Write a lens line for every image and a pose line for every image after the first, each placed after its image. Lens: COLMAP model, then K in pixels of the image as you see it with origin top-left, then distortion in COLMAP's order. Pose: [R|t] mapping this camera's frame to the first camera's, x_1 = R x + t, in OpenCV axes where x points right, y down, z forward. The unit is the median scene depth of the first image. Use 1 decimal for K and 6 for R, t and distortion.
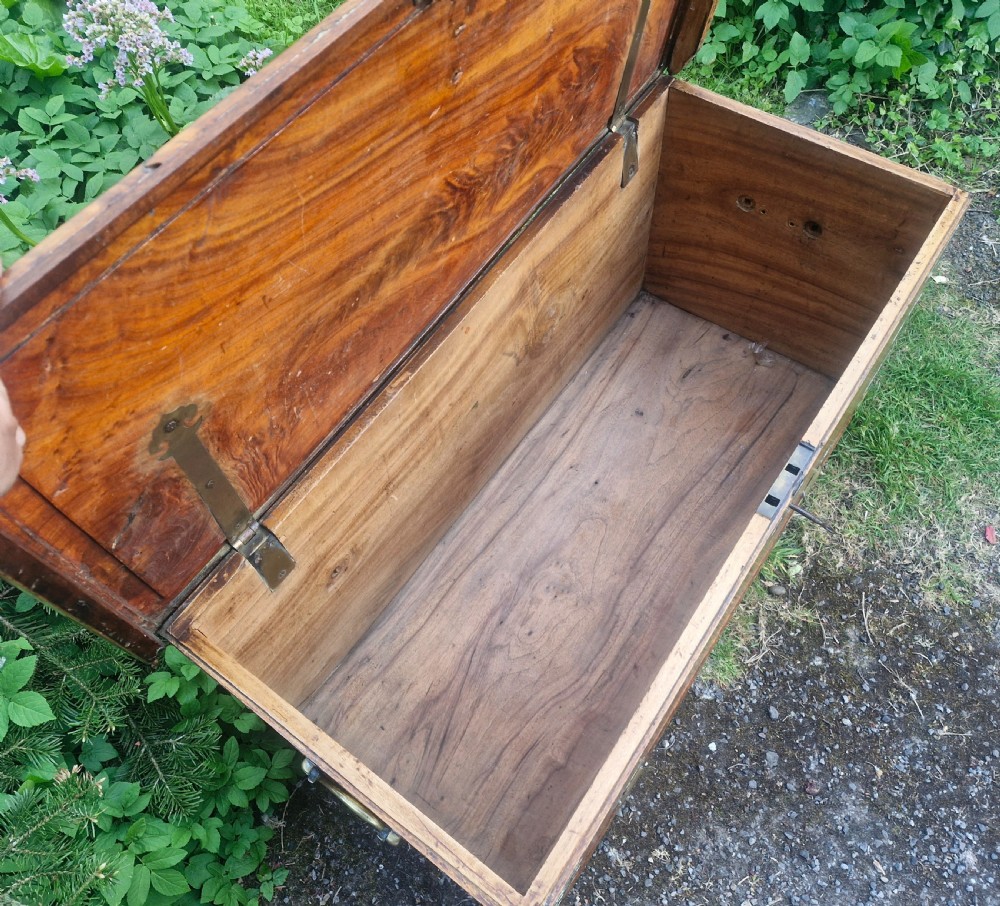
lens RADIAL K [[847.9, 0, 482.8], [0, 847.9, 437.1], [0, 0, 1]] dist [0.028515, -0.019627]
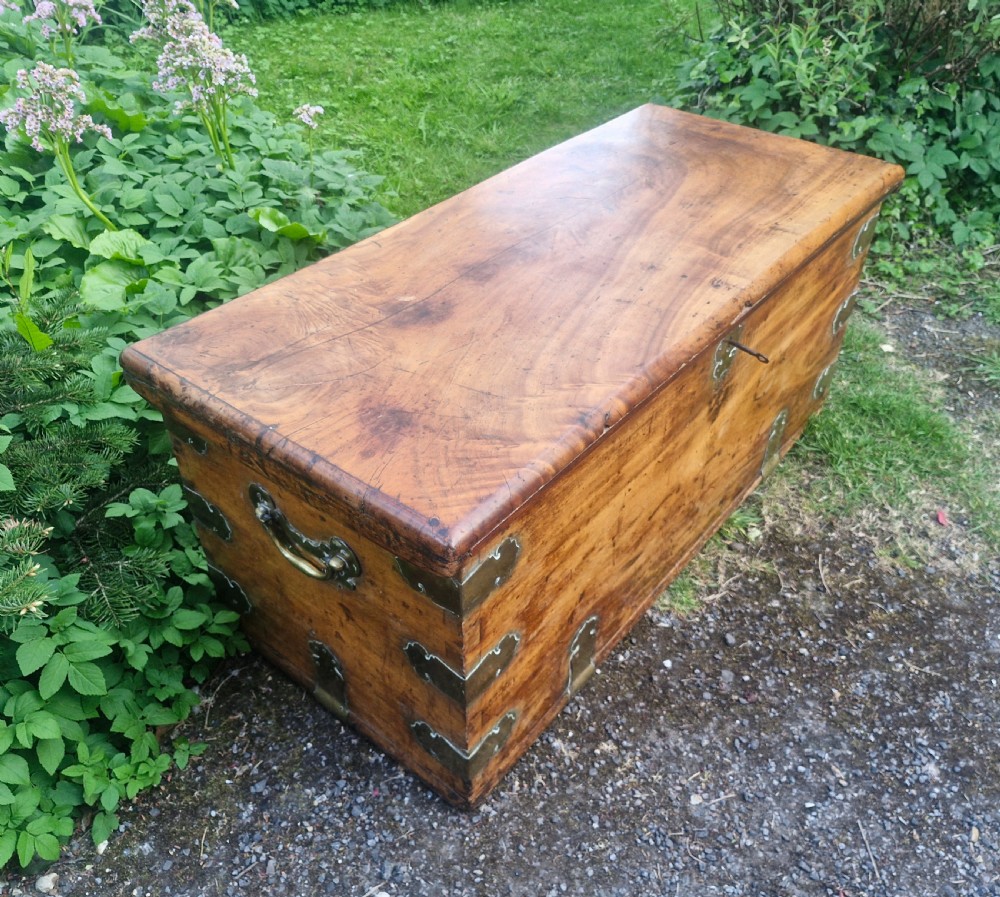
lens RADIAL K [[875.9, 0, 509.5], [0, 875.9, 428.6], [0, 0, 1]] dist [0.056435, -0.055762]
pose [[0.996266, 0.085895, 0.008736, 0.060138], [-0.076965, 0.929405, -0.360946, 0.510738], [-0.039123, 0.358926, 0.932546, -0.029440]]
